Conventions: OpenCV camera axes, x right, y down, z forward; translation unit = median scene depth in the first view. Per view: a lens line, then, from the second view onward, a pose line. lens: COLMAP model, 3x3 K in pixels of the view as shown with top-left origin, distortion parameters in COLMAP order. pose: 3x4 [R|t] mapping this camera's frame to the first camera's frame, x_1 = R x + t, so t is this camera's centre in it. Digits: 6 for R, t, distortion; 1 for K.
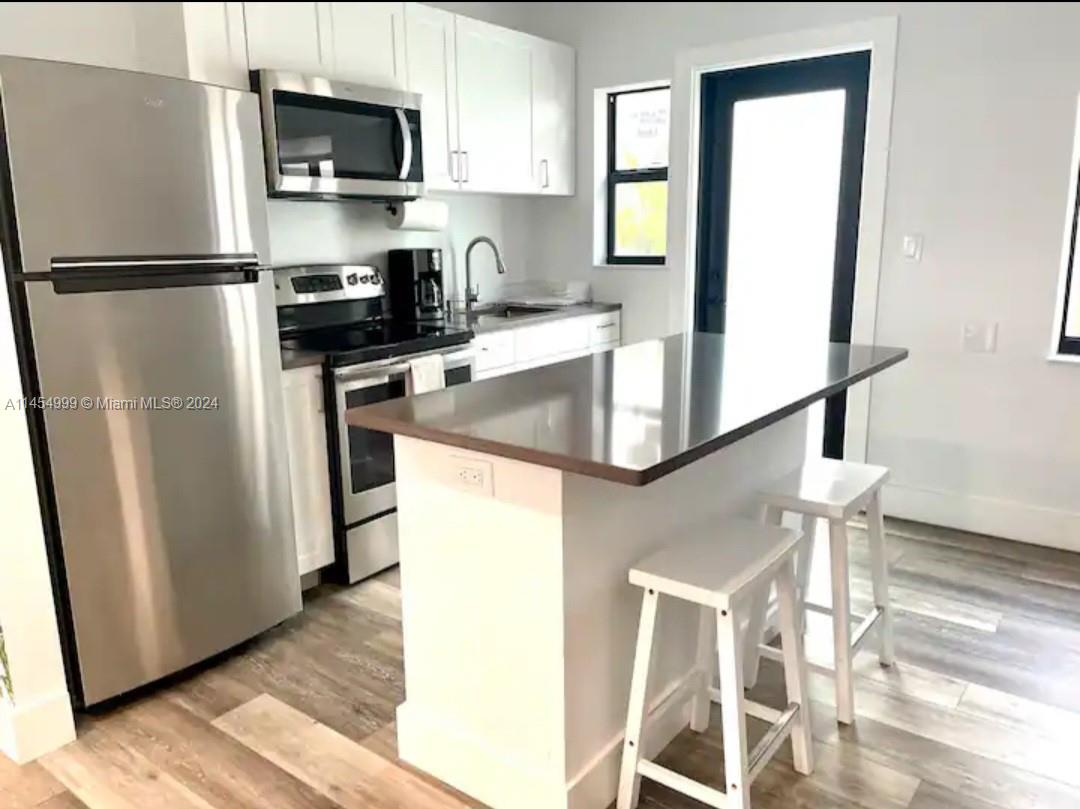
lens RADIAL K [[812.0, 0, 539.4], [0, 812.0, 410.7], [0, 0, 1]] dist [-0.003691, -0.009889]
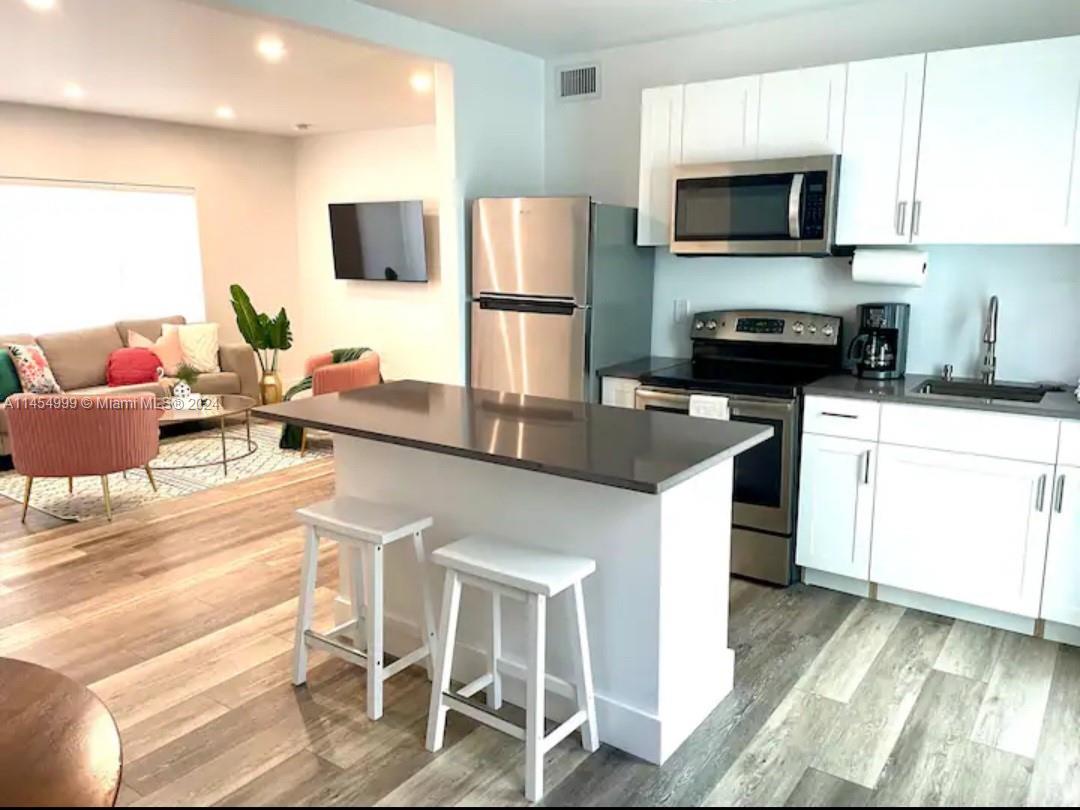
lens RADIAL K [[812.0, 0, 536.4], [0, 812.0, 400.3], [0, 0, 1]] dist [-0.003691, -0.009889]
pose [[0.033787, 0.195306, -0.980160, 0.801007], [-0.216969, 0.958764, 0.183563, -0.179028], [0.975594, 0.206462, 0.074769, 0.558388]]
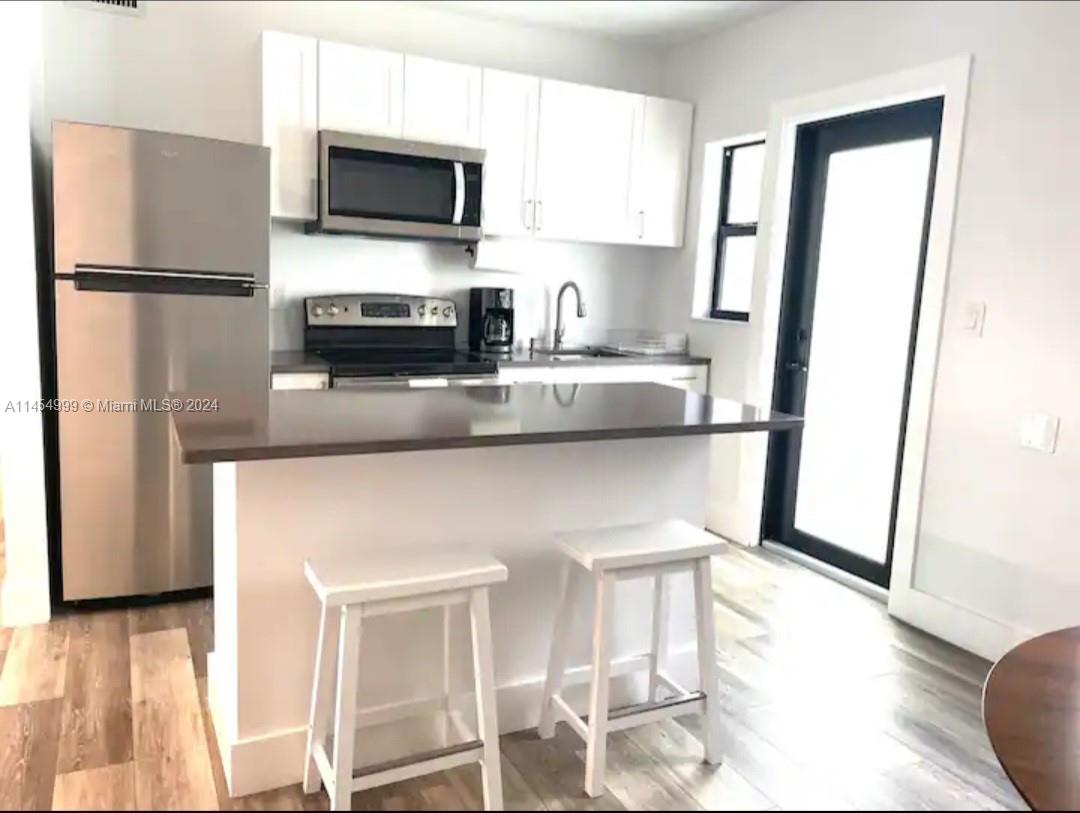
lens RADIAL K [[817.0, 0, 539.6], [0, 817.0, 400.7], [0, 0, 1]] dist [0.005452, -0.001674]
pose [[0.900123, 0.115940, -0.419924, 0.388596], [-0.149754, 0.987541, -0.048346, -0.004969], [0.409087, 0.106402, 0.906271, 0.043417]]
